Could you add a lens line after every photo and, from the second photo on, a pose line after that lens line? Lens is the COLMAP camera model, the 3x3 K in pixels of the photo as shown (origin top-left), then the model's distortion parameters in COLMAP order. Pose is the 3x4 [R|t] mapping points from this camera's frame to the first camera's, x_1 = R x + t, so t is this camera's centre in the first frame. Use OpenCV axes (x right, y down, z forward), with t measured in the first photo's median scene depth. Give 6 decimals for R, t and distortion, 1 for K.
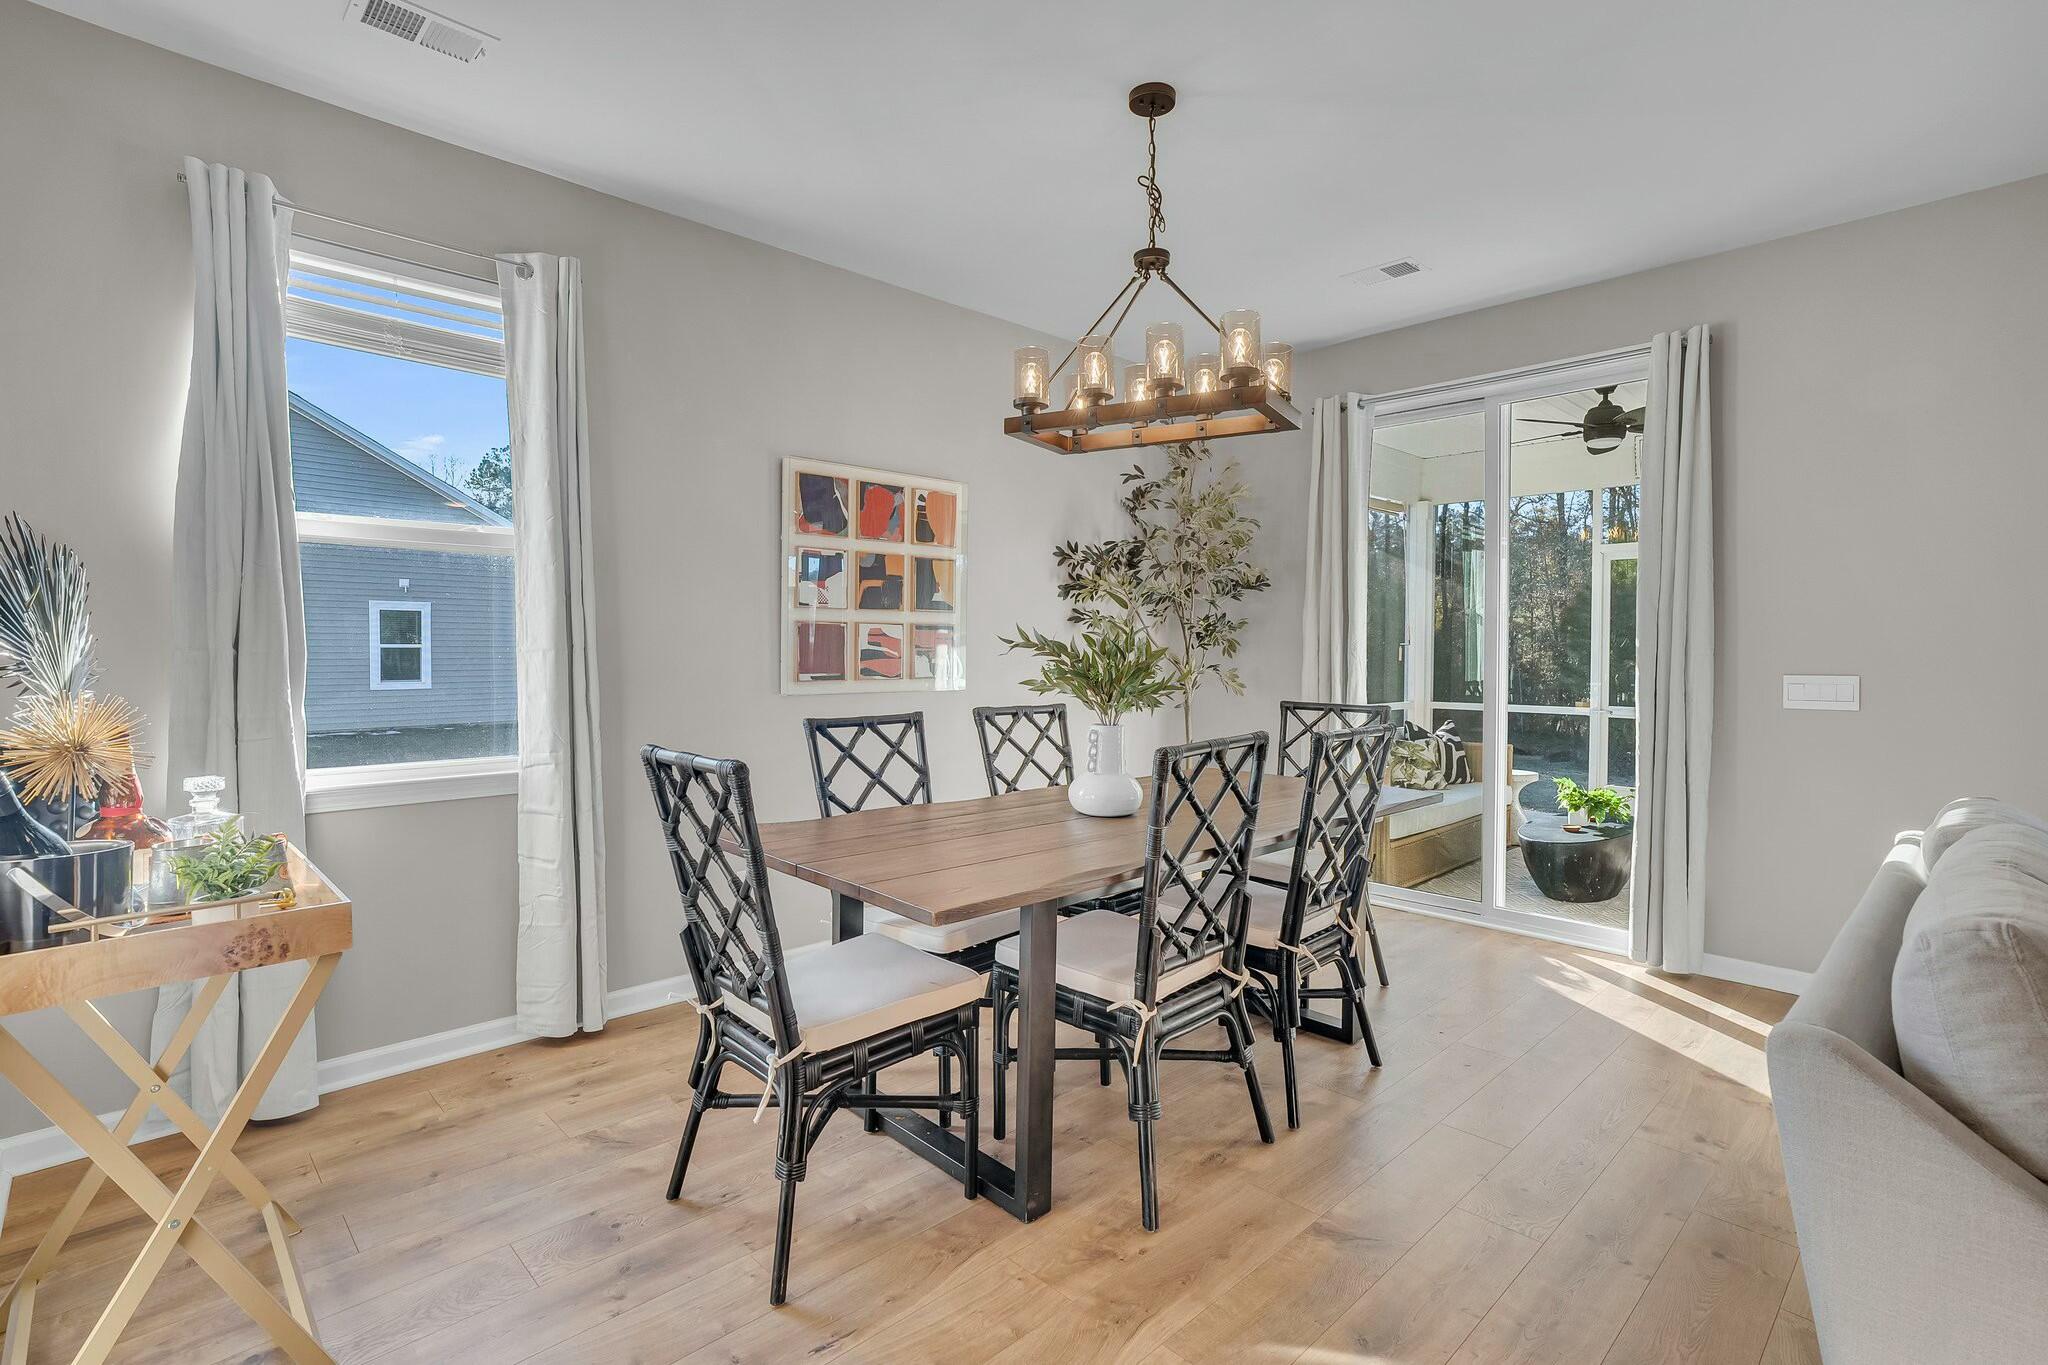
lens RADIAL K [[982.8, 0, 1026.3], [0, 982.8, 679.0], [0, 0, 1]] dist [-0.011818, 0.001886]
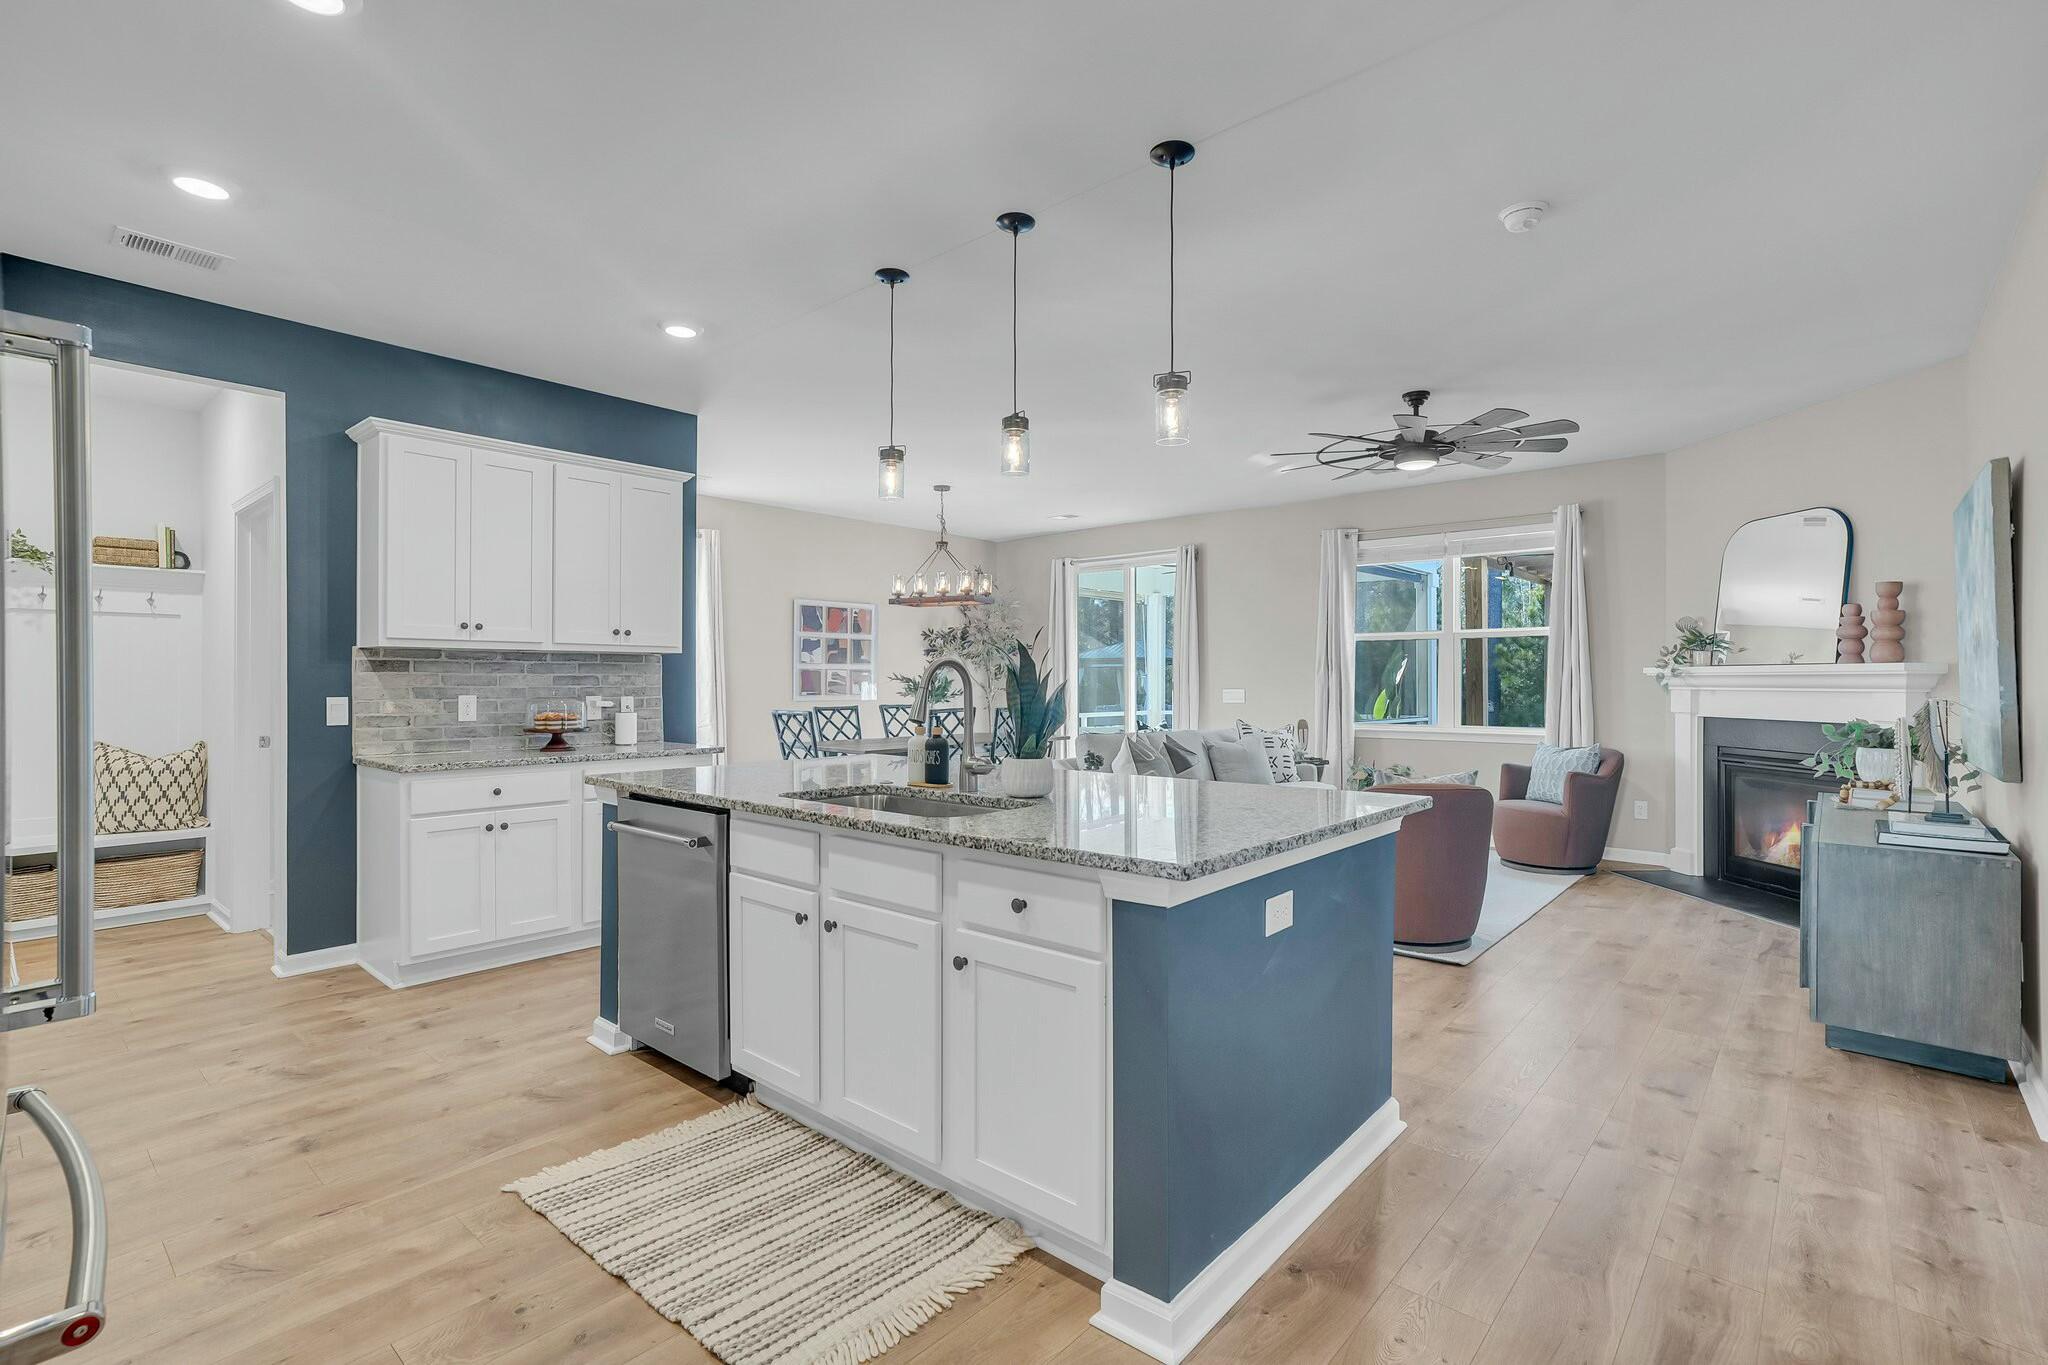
lens RADIAL K [[967.6, 0, 1088.0], [0, 967.6, 675.7], [0, 0, 1]] dist [-0.023723, 0.013836]
pose [[0.989395, -0.003702, 0.145200, 0.111864], [0.009590, 0.999159, -0.039878, 0.057572], [-0.144930, 0.040848, 0.988598, -1.450671]]
